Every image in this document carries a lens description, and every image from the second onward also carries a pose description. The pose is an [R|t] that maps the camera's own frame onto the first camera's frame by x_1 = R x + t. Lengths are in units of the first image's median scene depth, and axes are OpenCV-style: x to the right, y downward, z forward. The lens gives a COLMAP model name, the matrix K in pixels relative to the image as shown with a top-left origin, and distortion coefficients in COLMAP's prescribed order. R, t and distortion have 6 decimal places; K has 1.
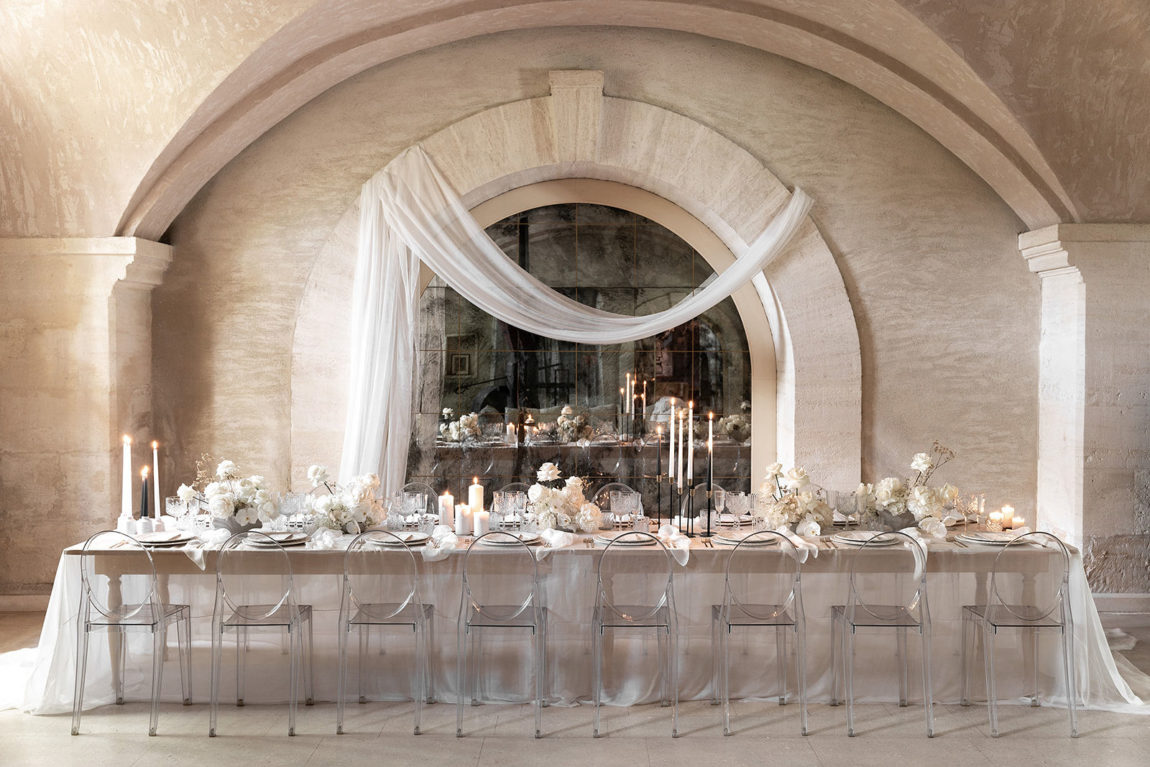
lens RADIAL K [[1199.4, 0, 579.9], [0, 1199.4, 388.5], [0, 0, 1]] dist [0.020990, 0.000000]
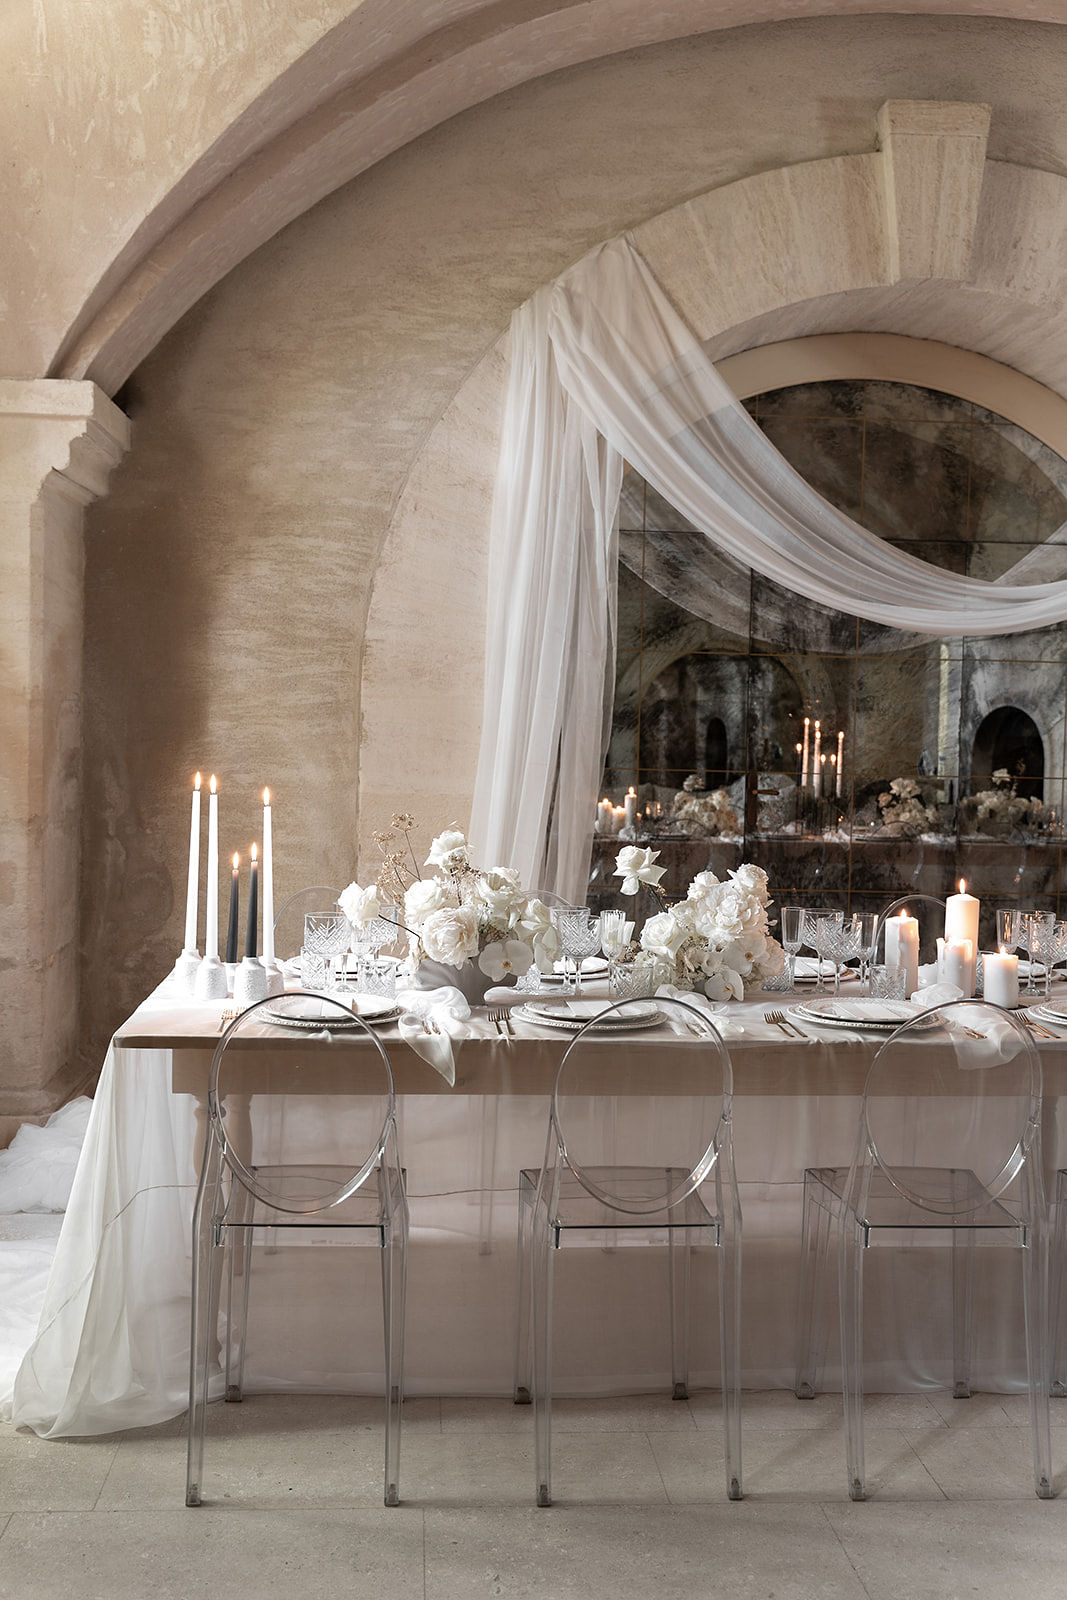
lens RADIAL K [[1668.7, 0, 522.3], [0, 1668.7, 808.1], [0, 0, 1]] dist [0.020990, 0.000000]
pose [[0.996046, 0.016227, 0.087345, -0.236312], [-0.017505, 0.999750, 0.013888, 0.031625], [-0.087098, -0.015362, 0.996081, 0.289672]]
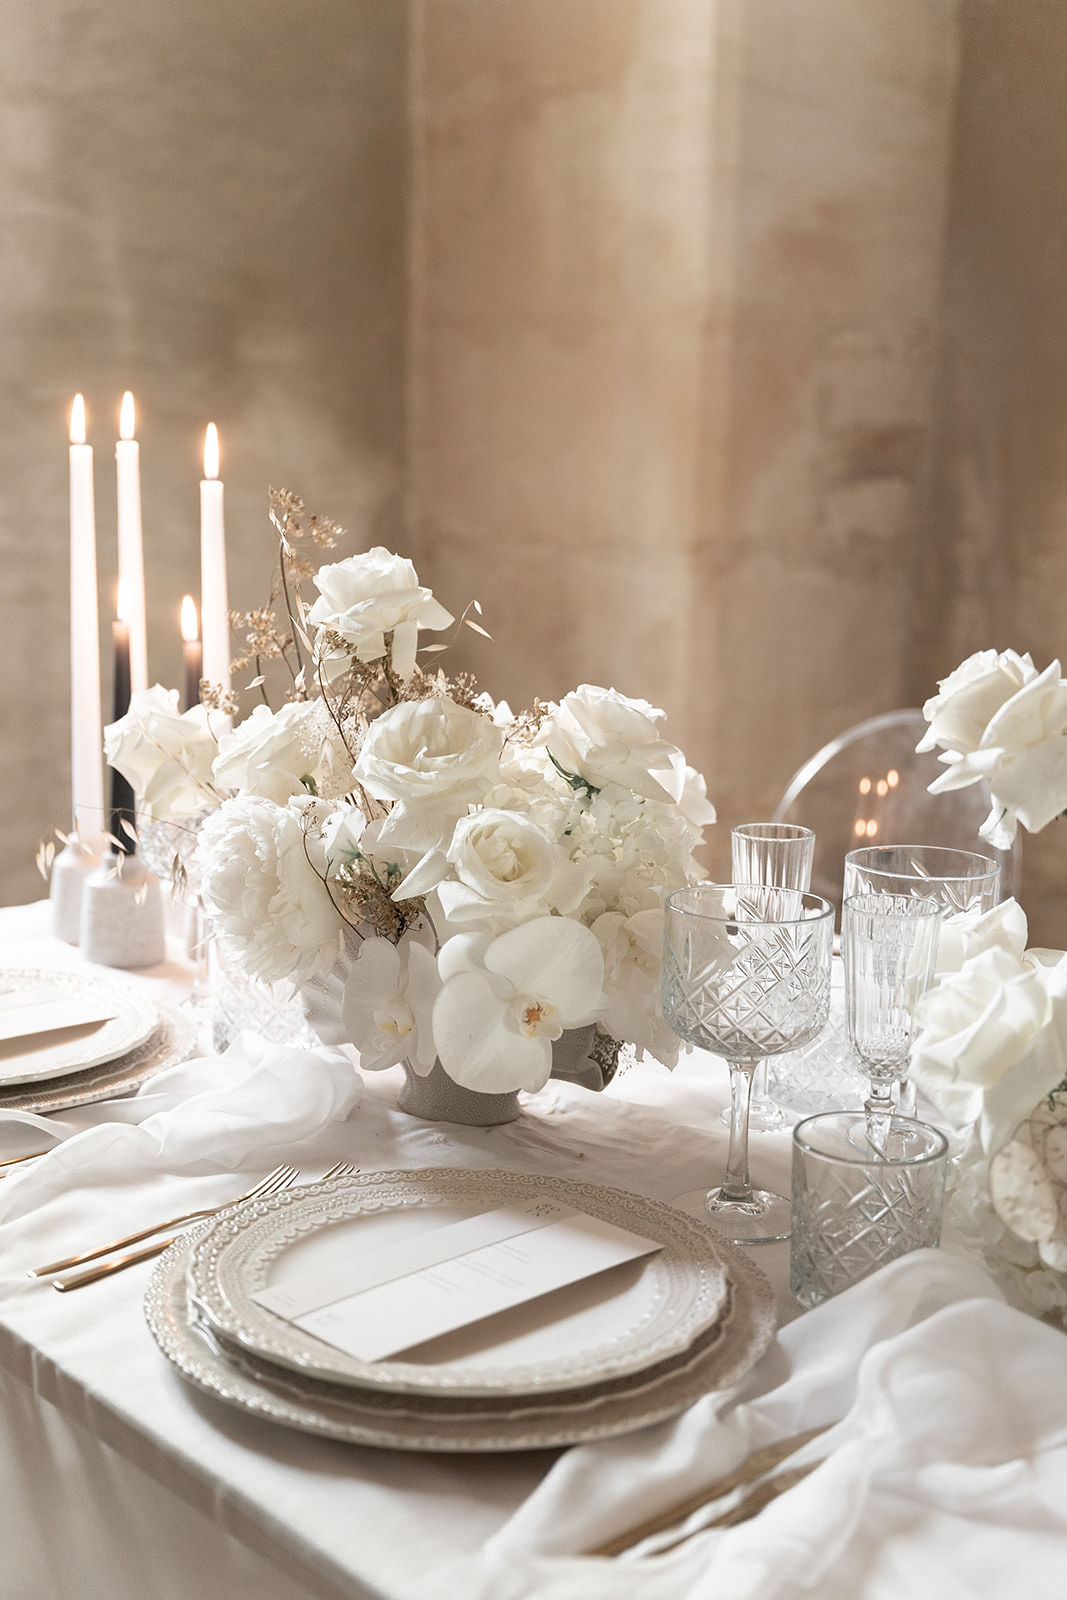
lens RADIAL K [[1990.6, 0, 529.3], [0, 1990.6, 803.8], [0, 0, 1]] dist [0.012446, 0.000000]
pose [[0.698205, 0.145751, -0.700904, -0.090126], [-0.048510, 0.986438, 0.156804, 0.037924], [0.714252, -0.075480, 0.695806, 0.622394]]
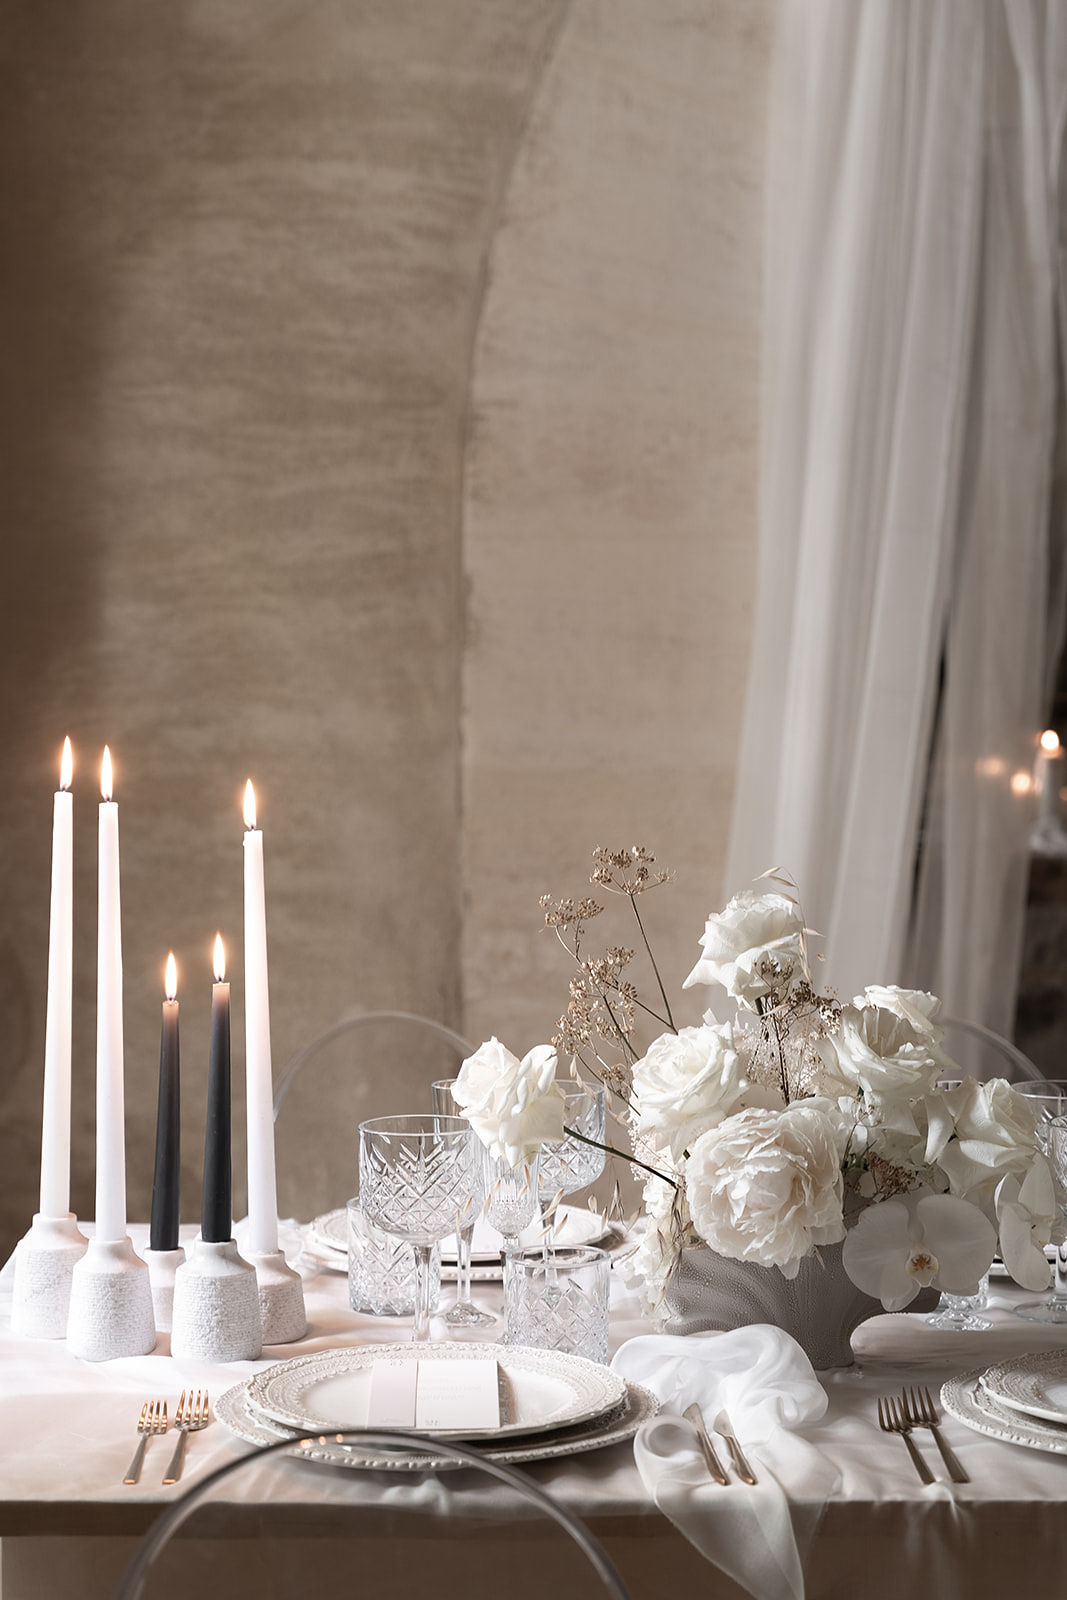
lens RADIAL K [[3284.8, 0, 535.1], [0, 3284.8, 793.7], [0, 0, 1]] dist [0.077301, 0.000000]
pose [[0.999687, -0.001789, 0.024947, -0.245585], [0.001221, 0.999740, 0.022786, 0.027449], [-0.024981, -0.022748, 0.999429, 0.417054]]
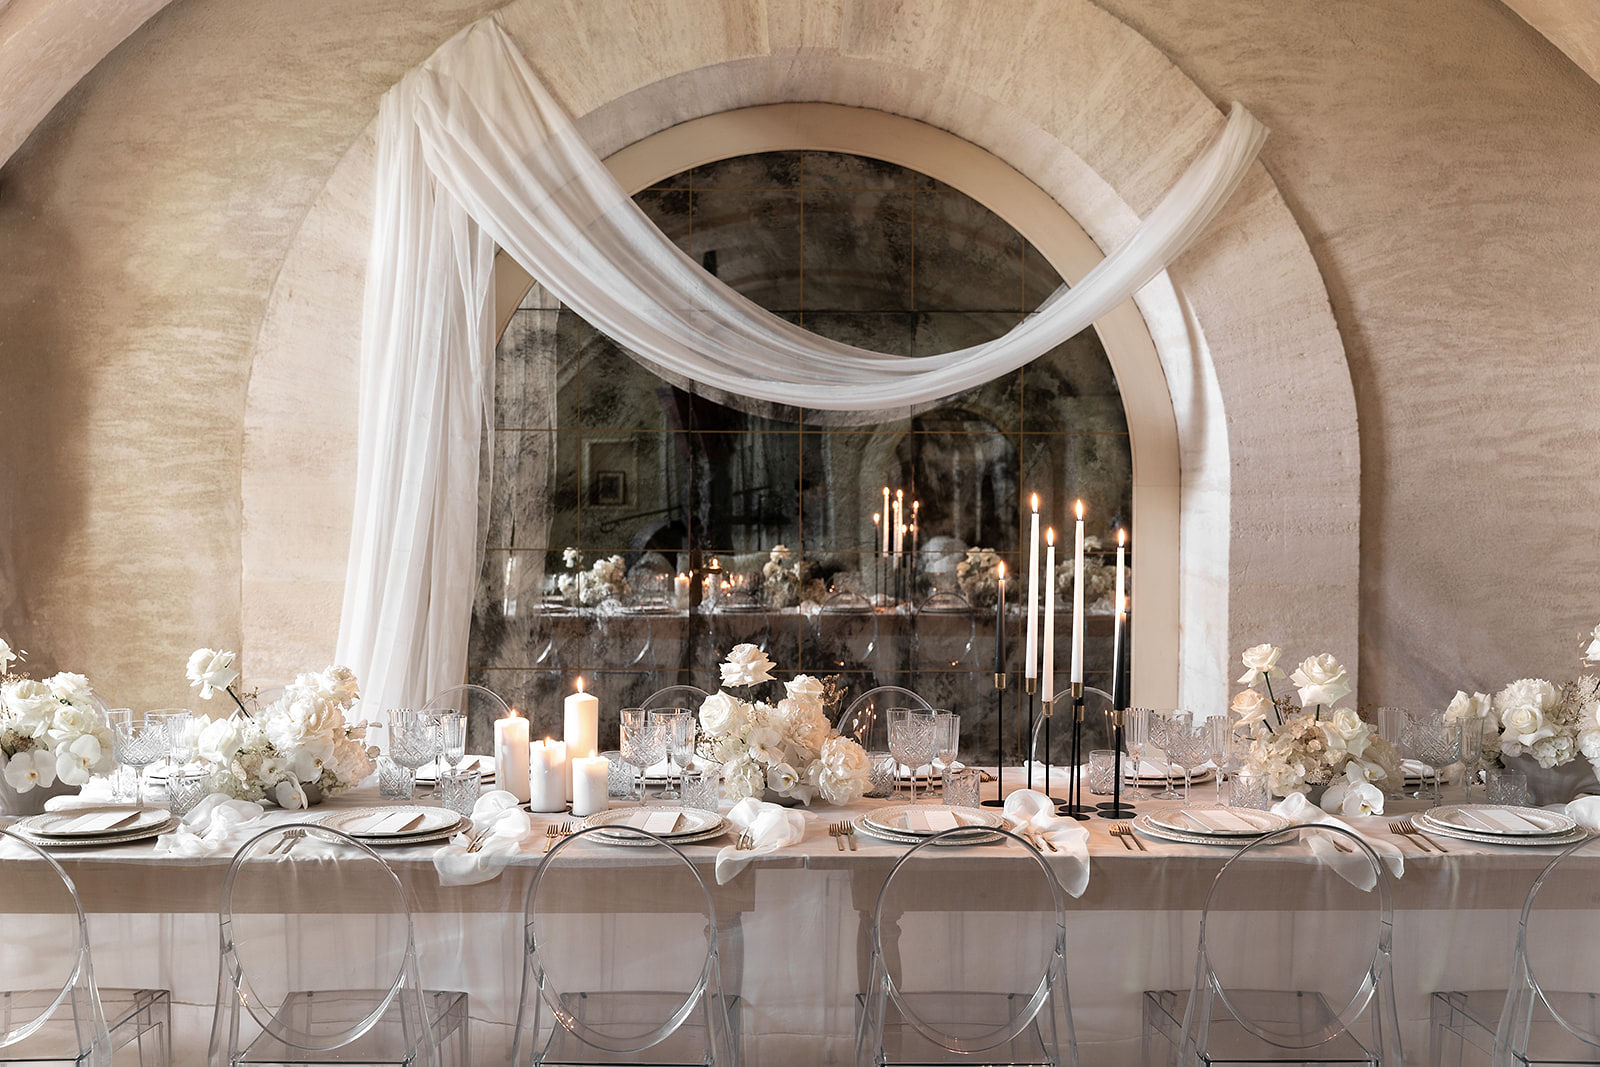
lens RADIAL K [[1668.7, 0, 807.0], [0, 1668.7, 538.2], [0, 0, 1]] dist [0.020990, 0.000000]
pose [[0.999958, 0.002132, 0.008926, -0.007285], [-0.002122, 0.999997, -0.001047, 0.017957], [-0.008929, 0.001028, 0.999960, 0.292137]]
